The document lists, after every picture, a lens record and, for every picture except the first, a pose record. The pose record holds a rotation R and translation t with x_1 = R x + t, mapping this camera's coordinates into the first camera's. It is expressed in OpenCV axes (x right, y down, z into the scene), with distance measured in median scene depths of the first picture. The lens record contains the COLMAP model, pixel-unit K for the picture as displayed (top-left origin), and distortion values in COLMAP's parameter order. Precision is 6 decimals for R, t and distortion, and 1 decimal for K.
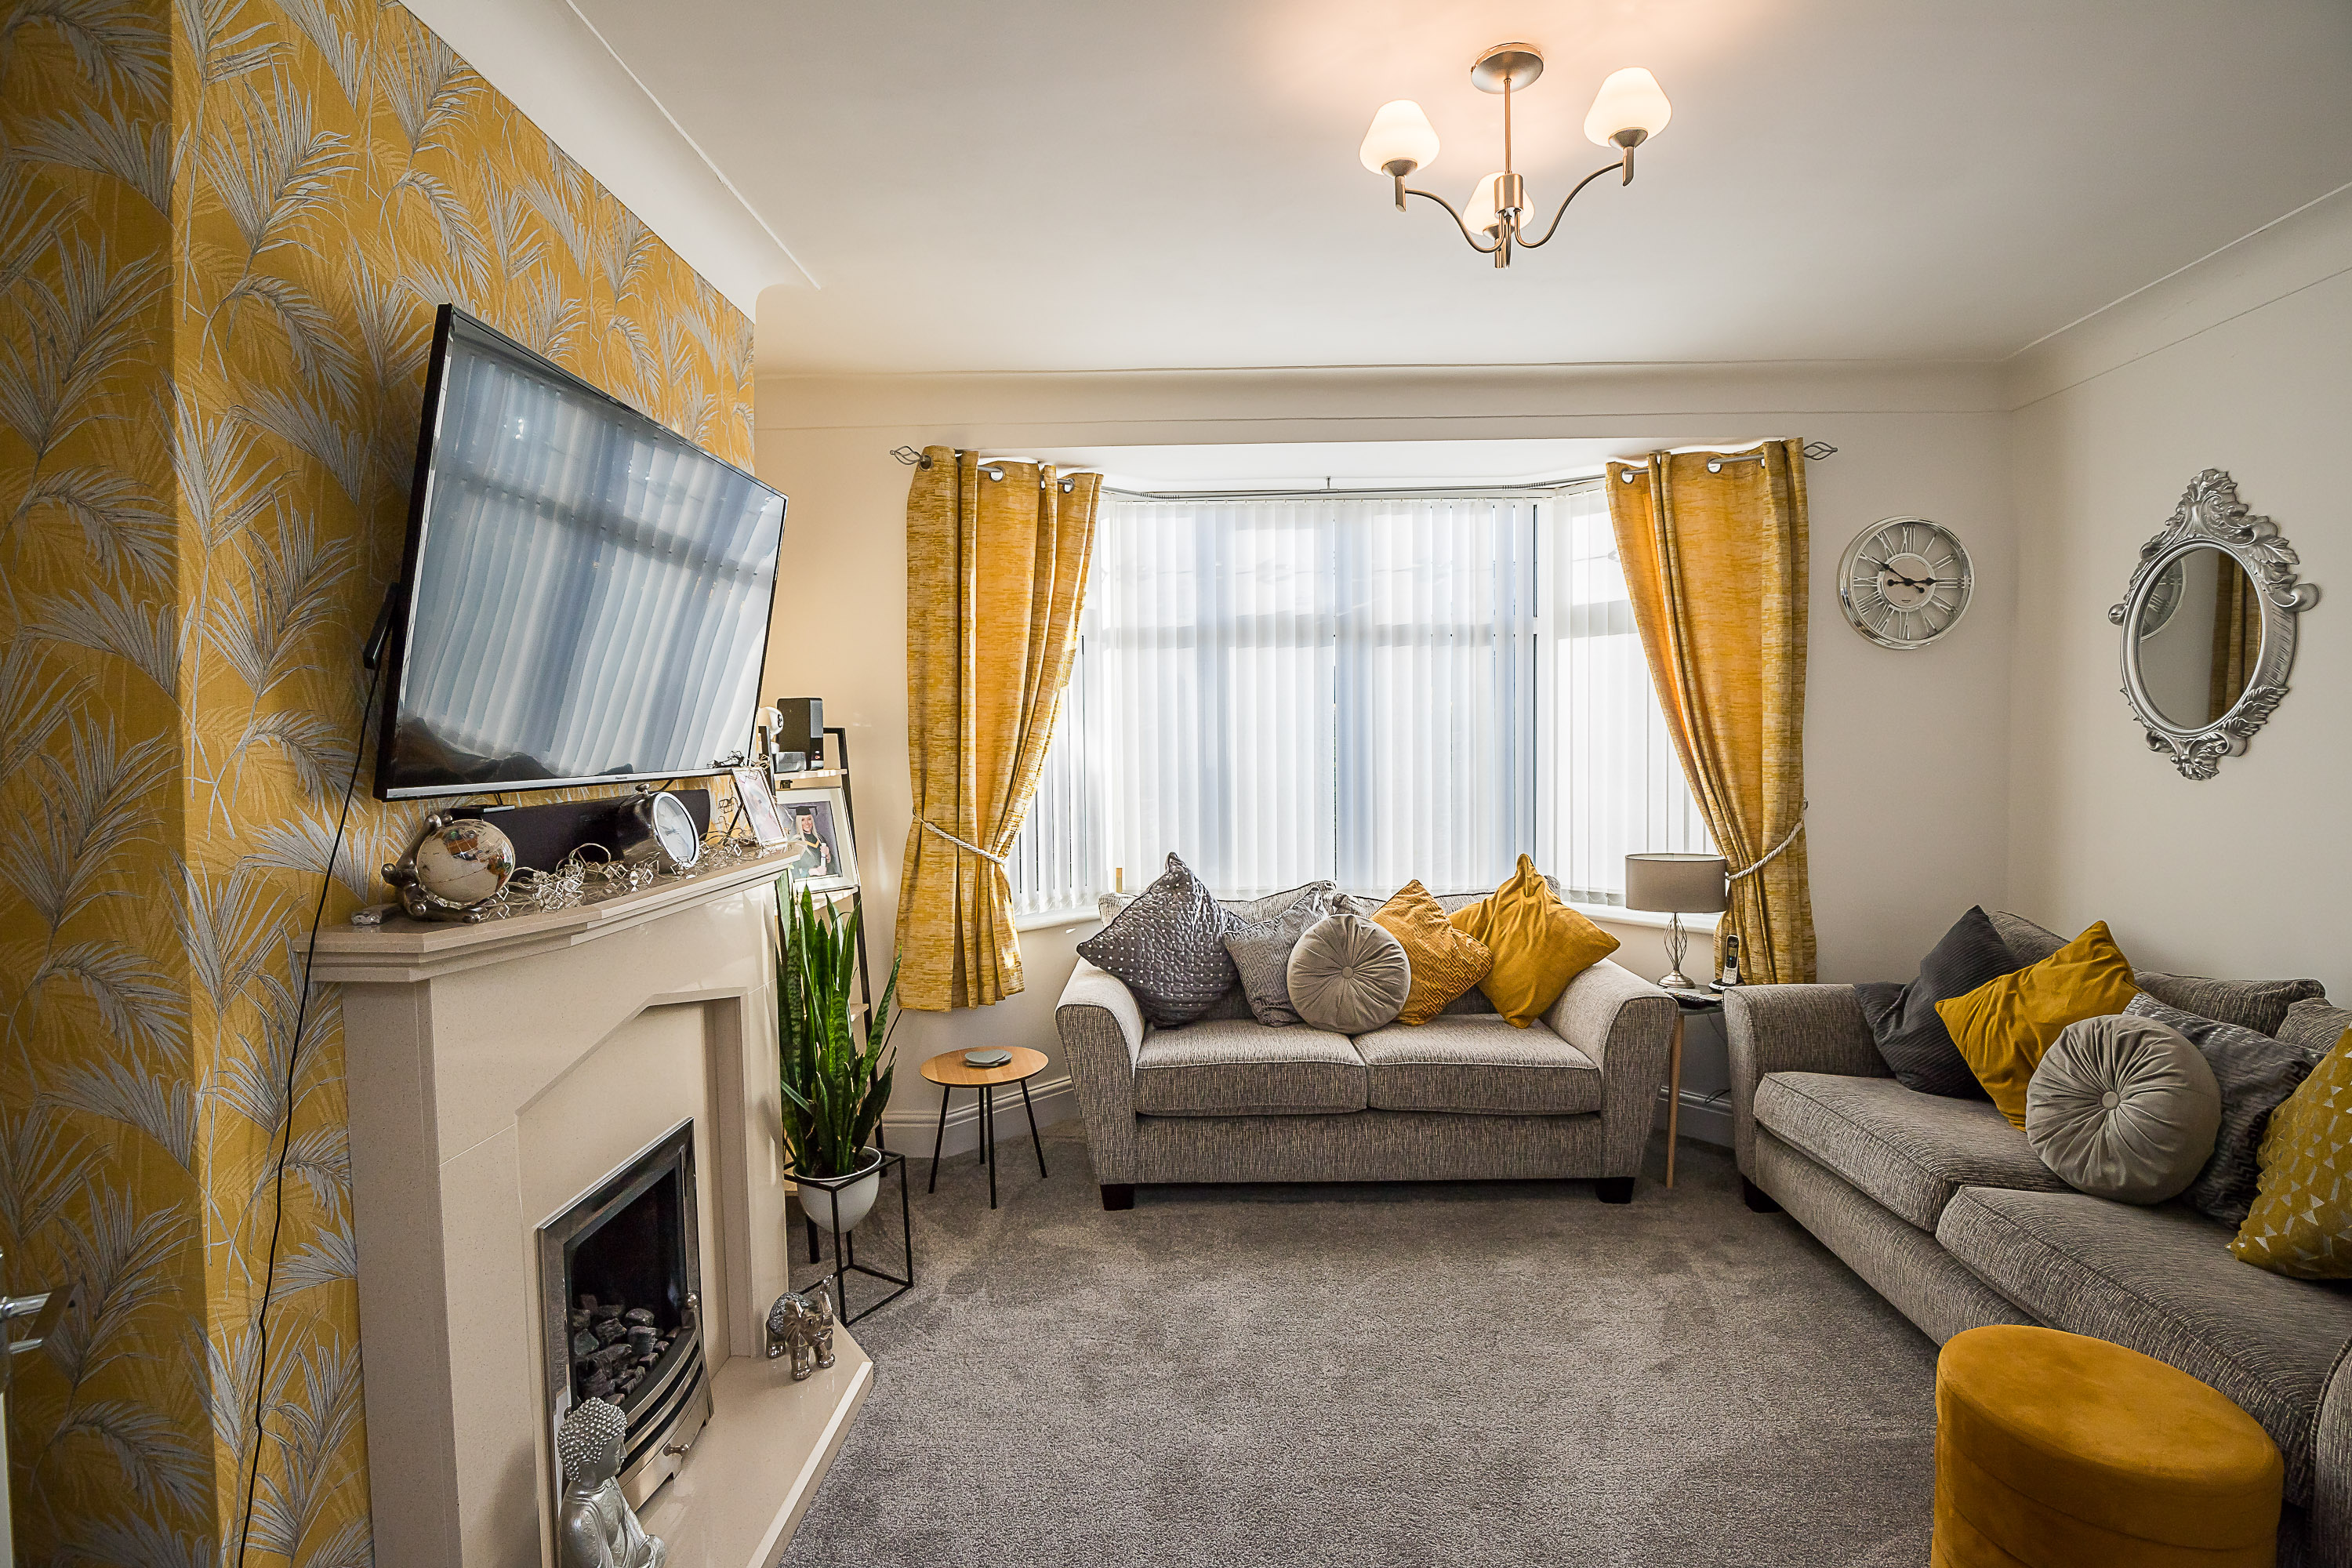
lens RADIAL K [[1096.2, 0, 1181.5], [0, 1096.2, 782.6], [0, 0, 1]] dist [-0.028752, 0.000835]
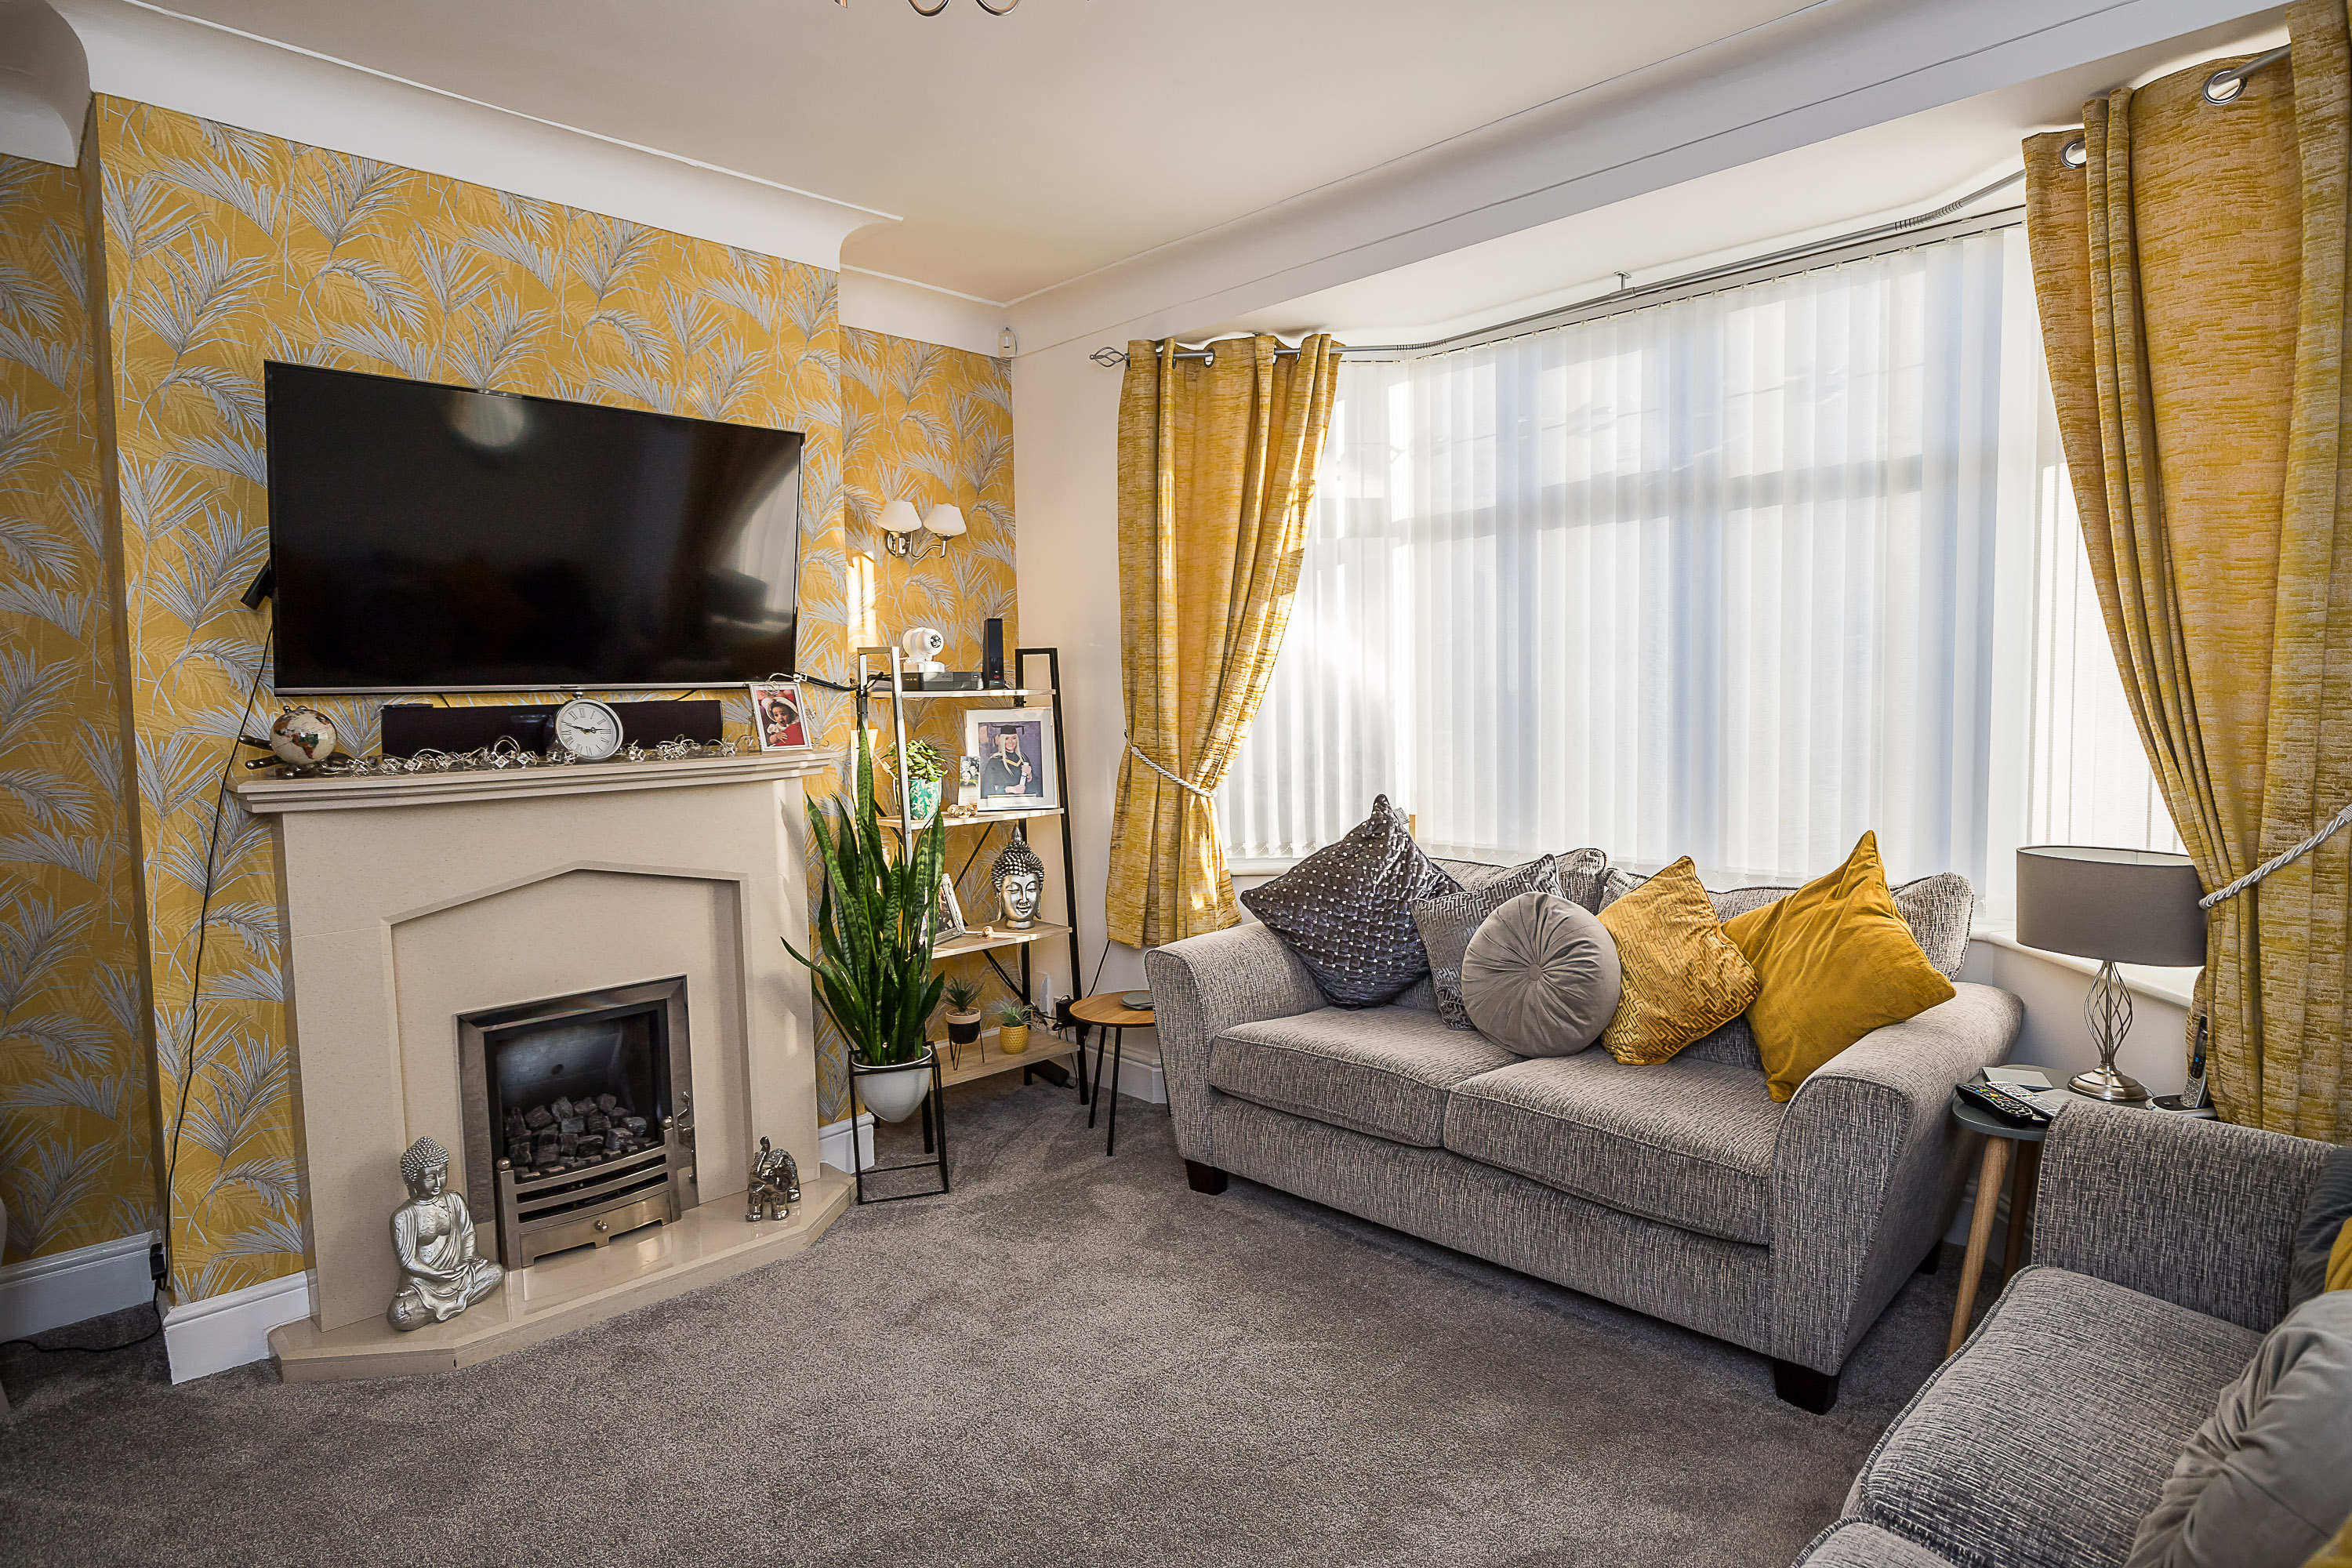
lens RADIAL K [[1260.4, 0, 1175.6], [0, 1260.4, 786.8], [0, 0, 1]] dist [-0.027331, 0.002717]
pose [[0.718775, 0.052516, -0.693256, 0.546110], [-0.018457, 0.998233, 0.056482, 0.008721], [0.694997, -0.027803, 0.718475, 0.239997]]
